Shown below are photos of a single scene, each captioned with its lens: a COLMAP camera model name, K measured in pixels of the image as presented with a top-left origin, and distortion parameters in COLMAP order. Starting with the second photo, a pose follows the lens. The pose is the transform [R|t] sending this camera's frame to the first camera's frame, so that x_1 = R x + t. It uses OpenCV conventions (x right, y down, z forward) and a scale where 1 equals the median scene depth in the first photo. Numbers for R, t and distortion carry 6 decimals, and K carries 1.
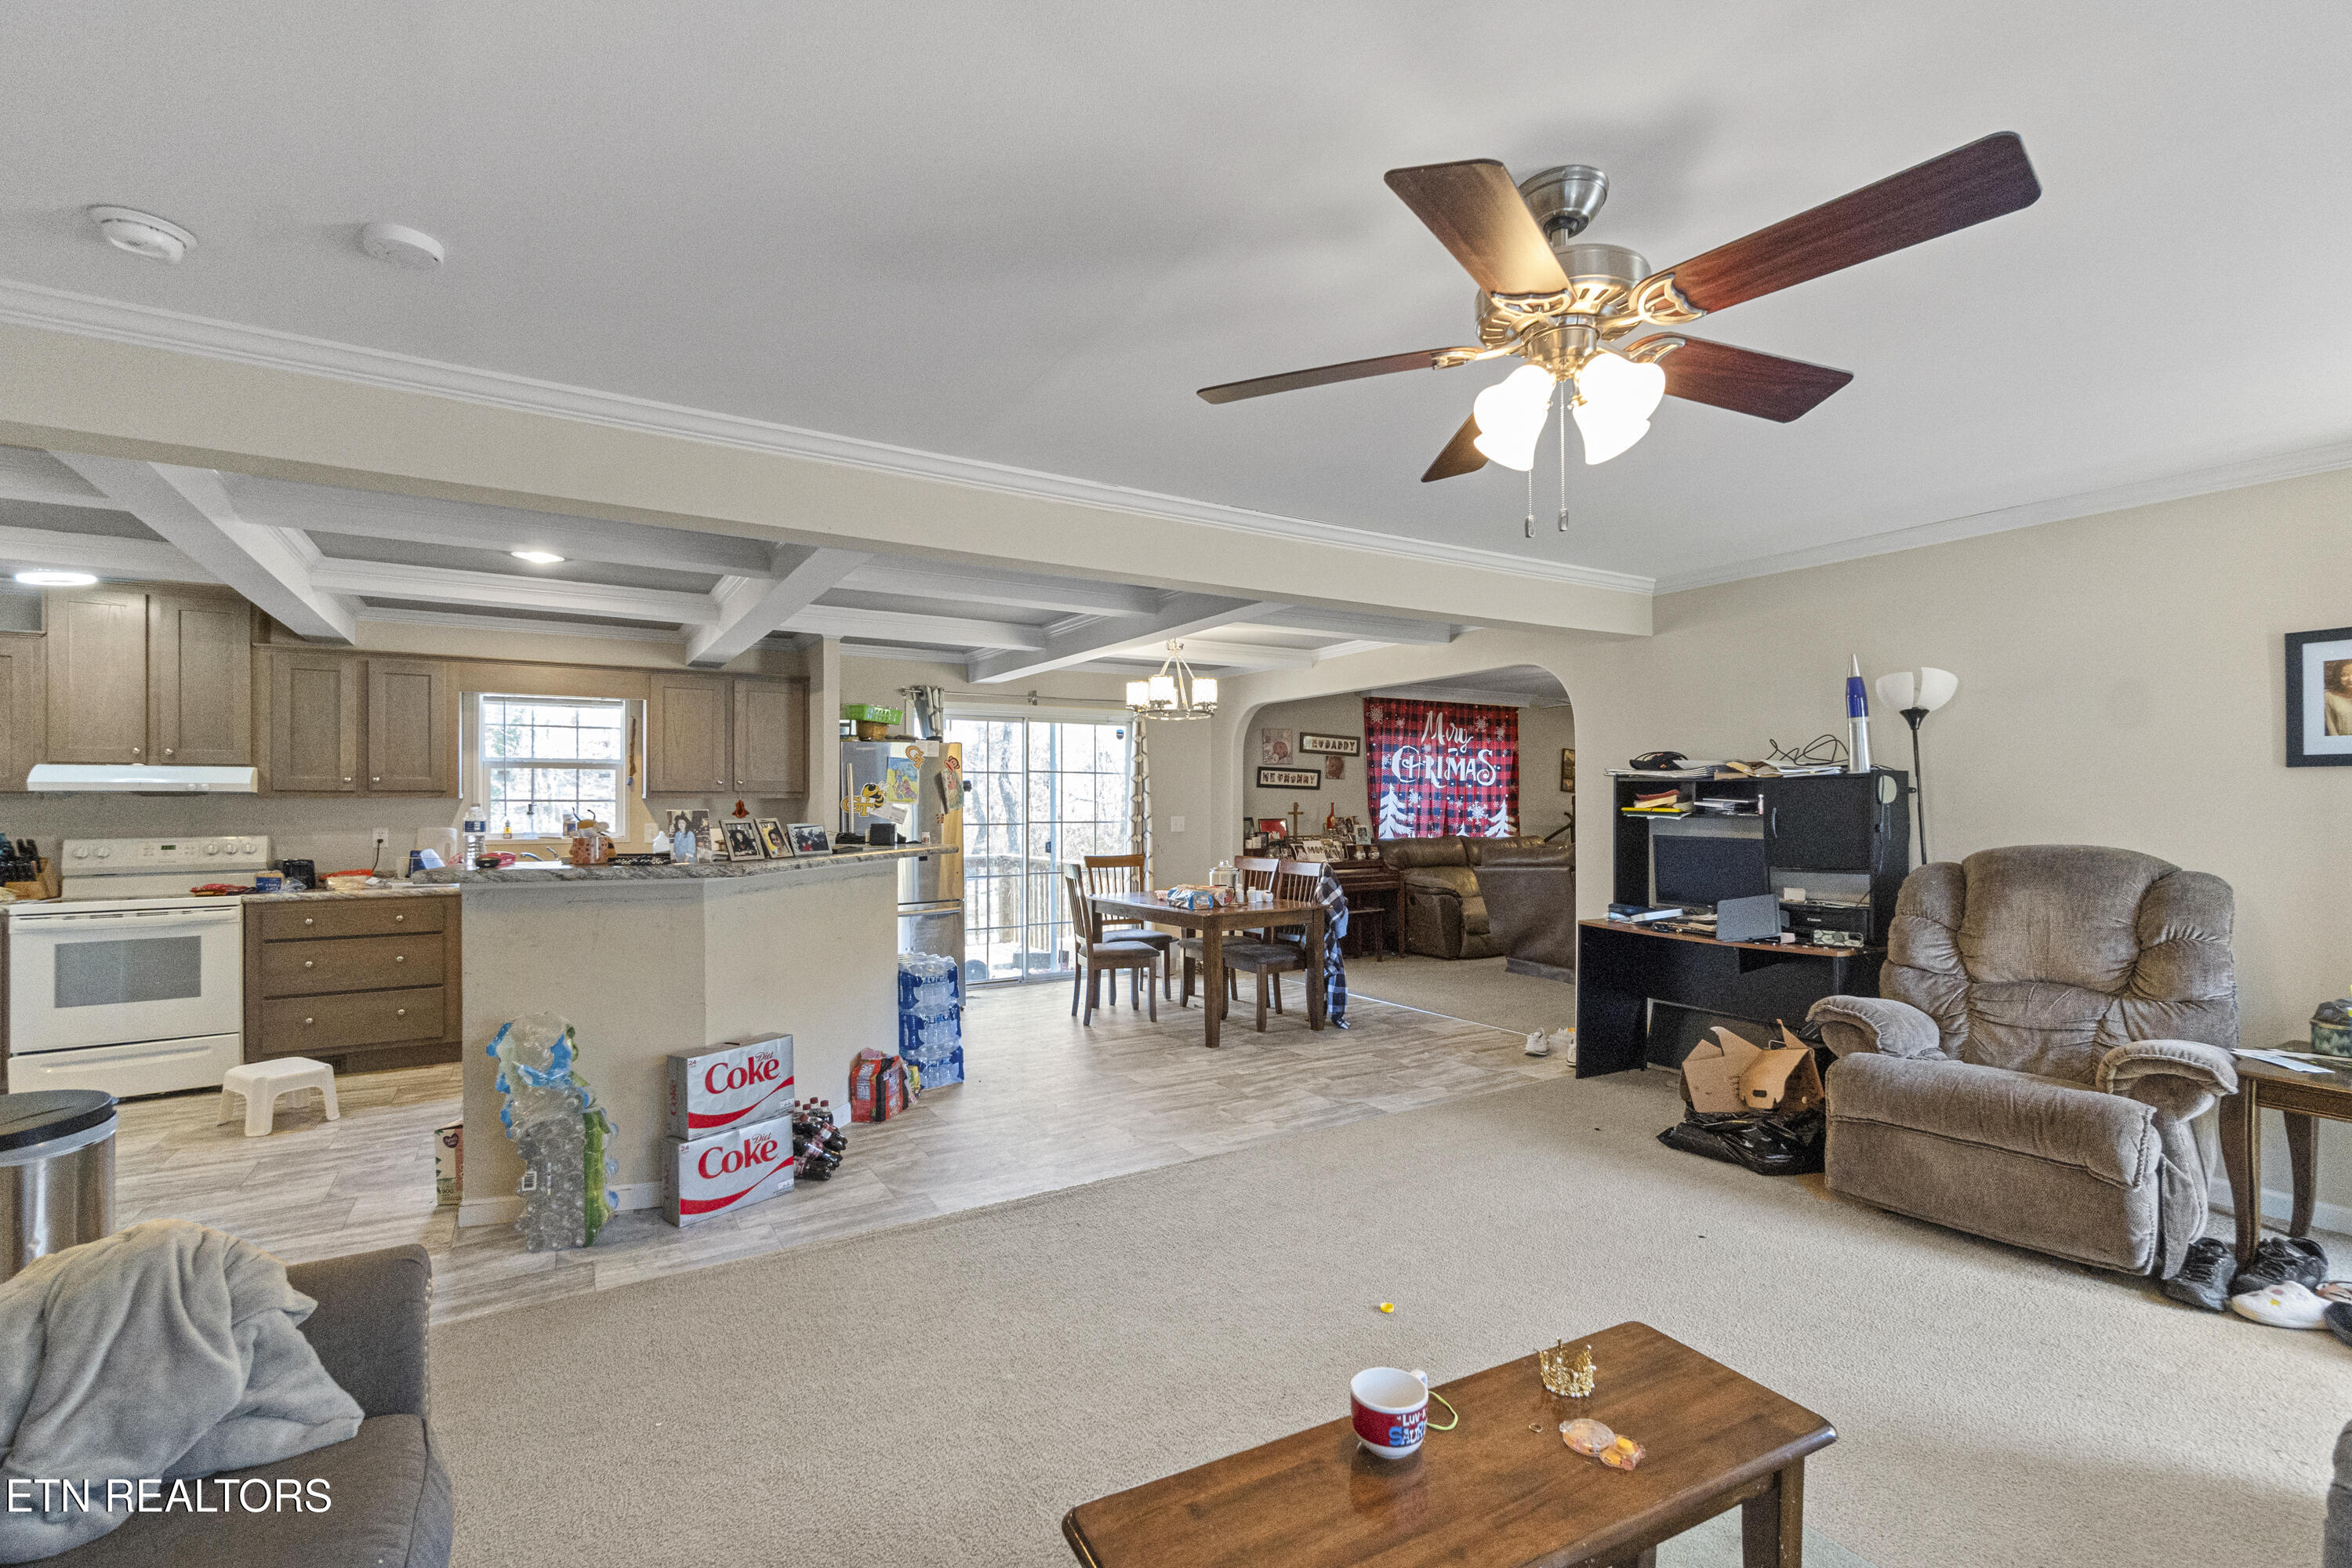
lens RADIAL K [[1021.0, 0, 1170.1], [0, 1021.0, 792.1], [0, 0, 1]] dist [-0.011479, -0.000225]
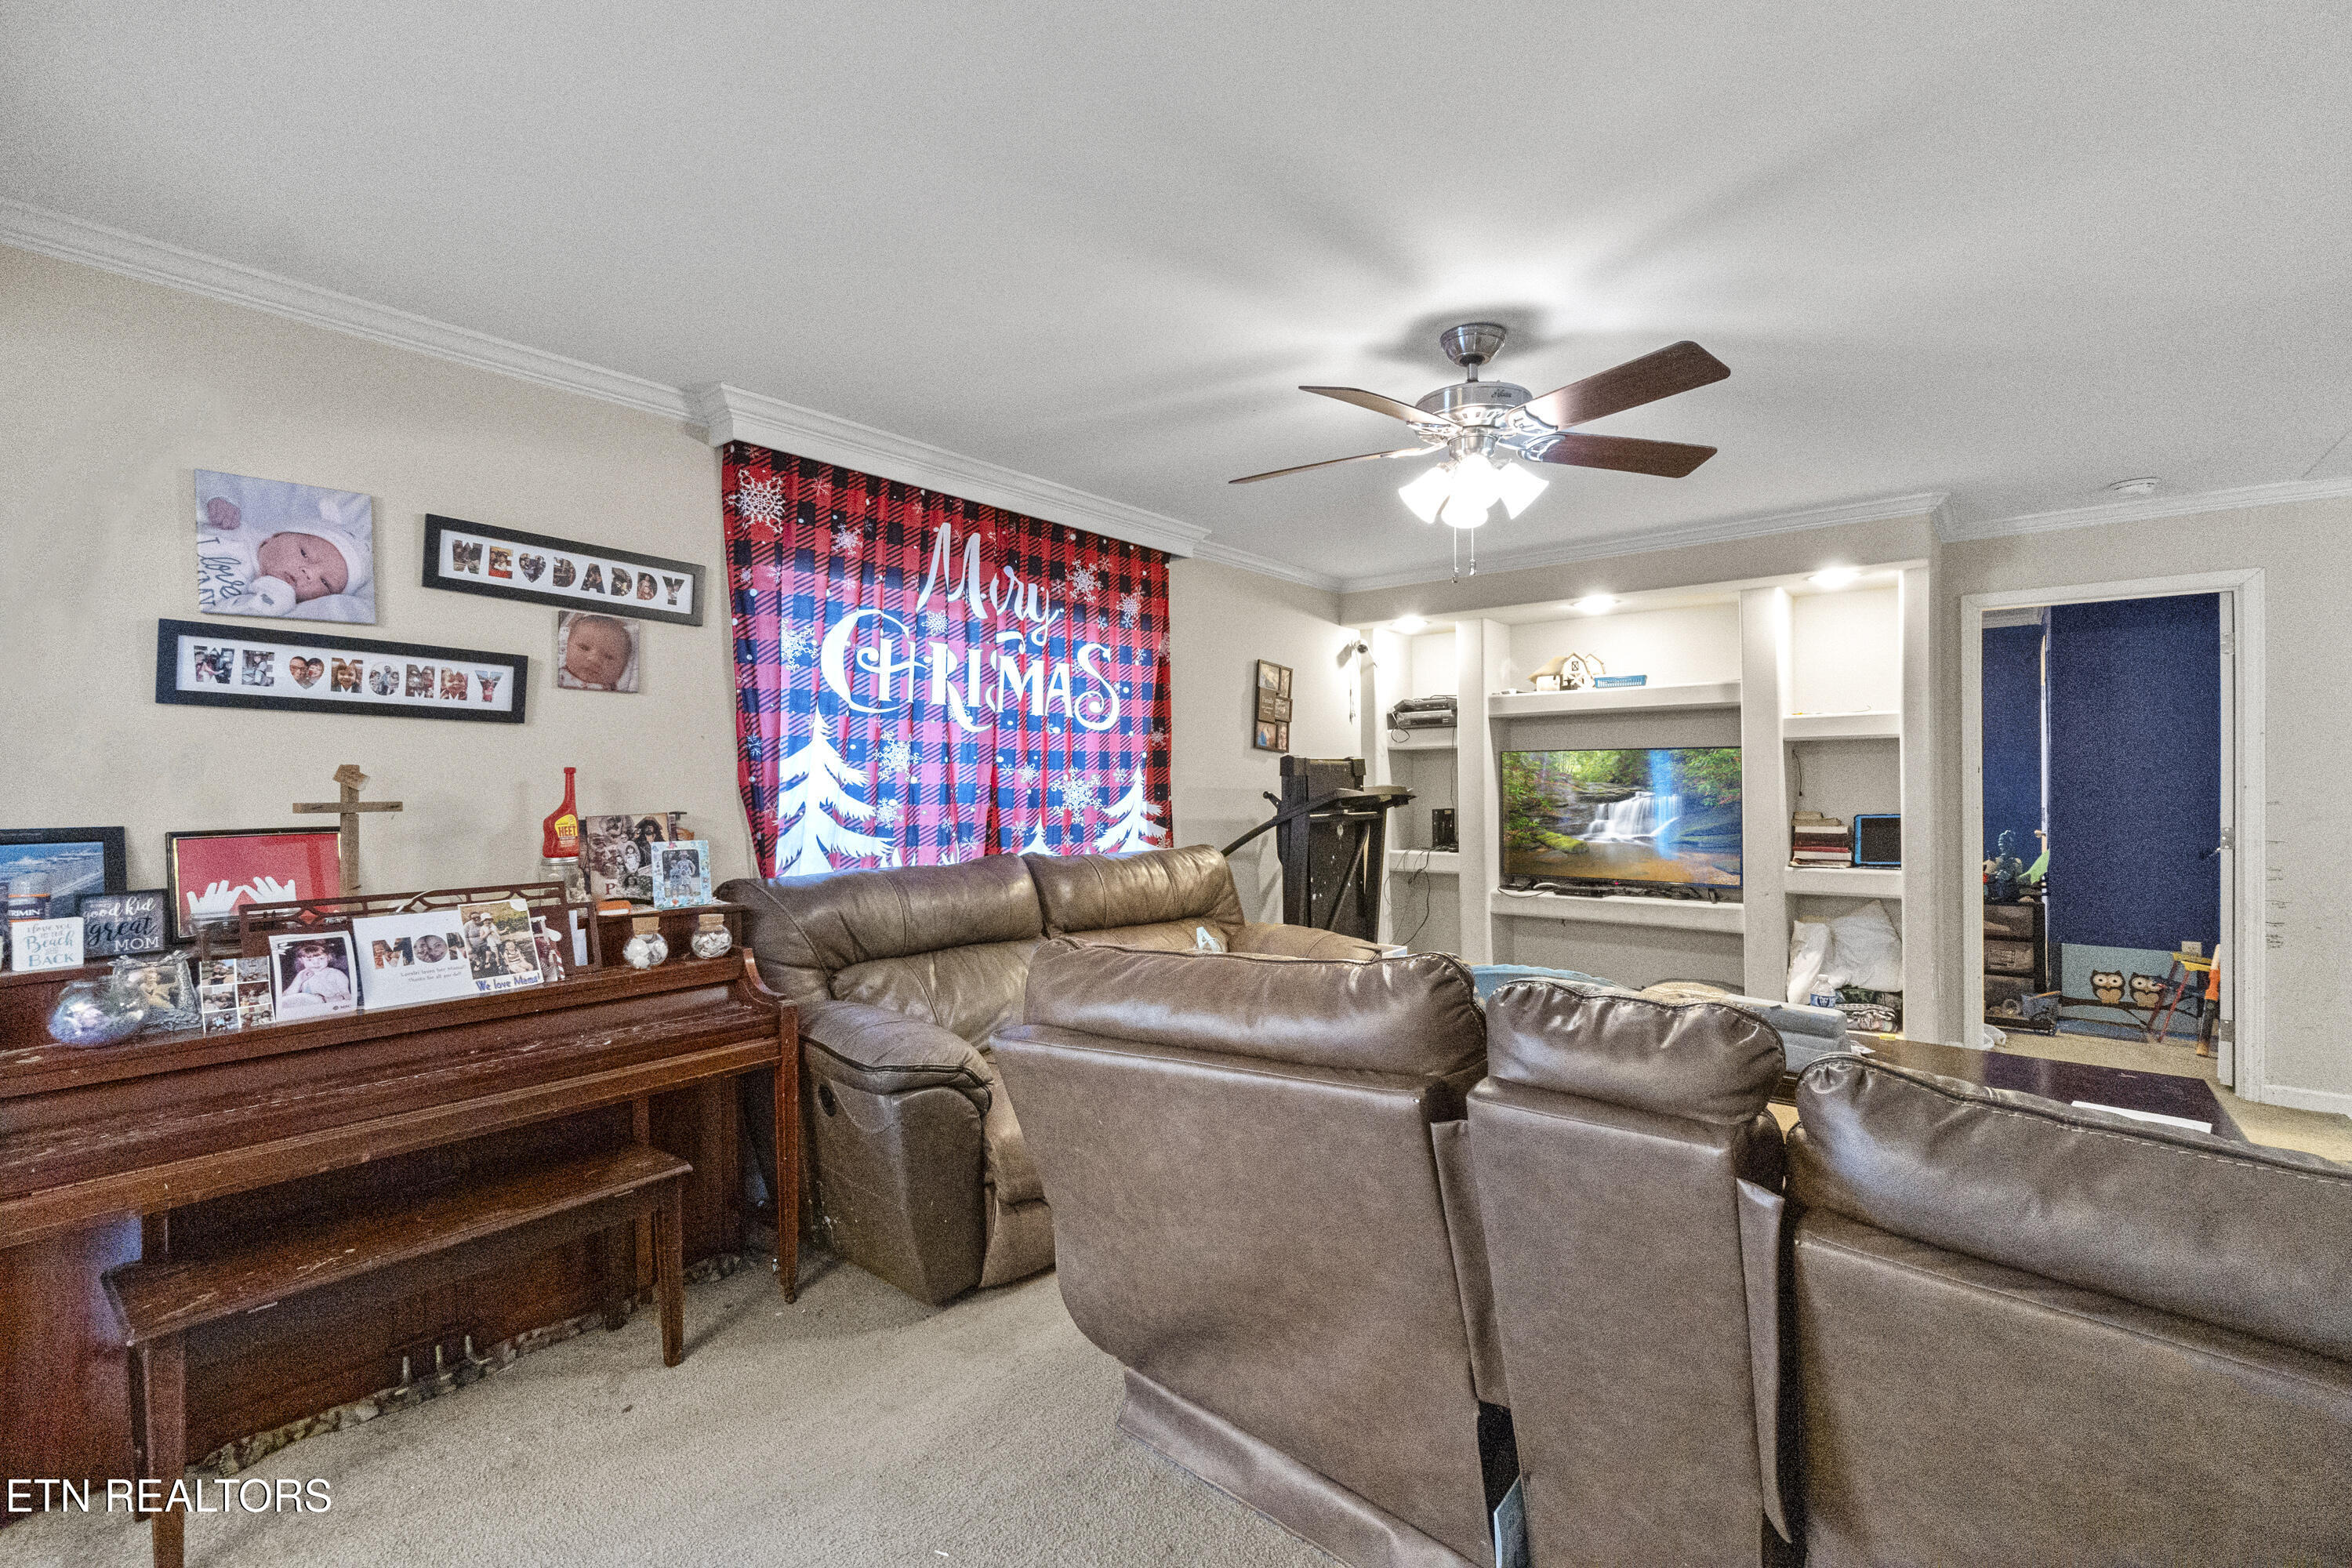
lens RADIAL K [[1012.3, 0, 1153.2], [0, 1012.3, 805.1], [0, 0, 1]] dist [-0.000534, -0.000073]
pose [[0.951840, -0.009980, 0.306432, 0.214556], [-0.001054, 0.999358, 0.035822, 0.009809], [-0.306592, -0.034420, 0.951218, 0.626061]]
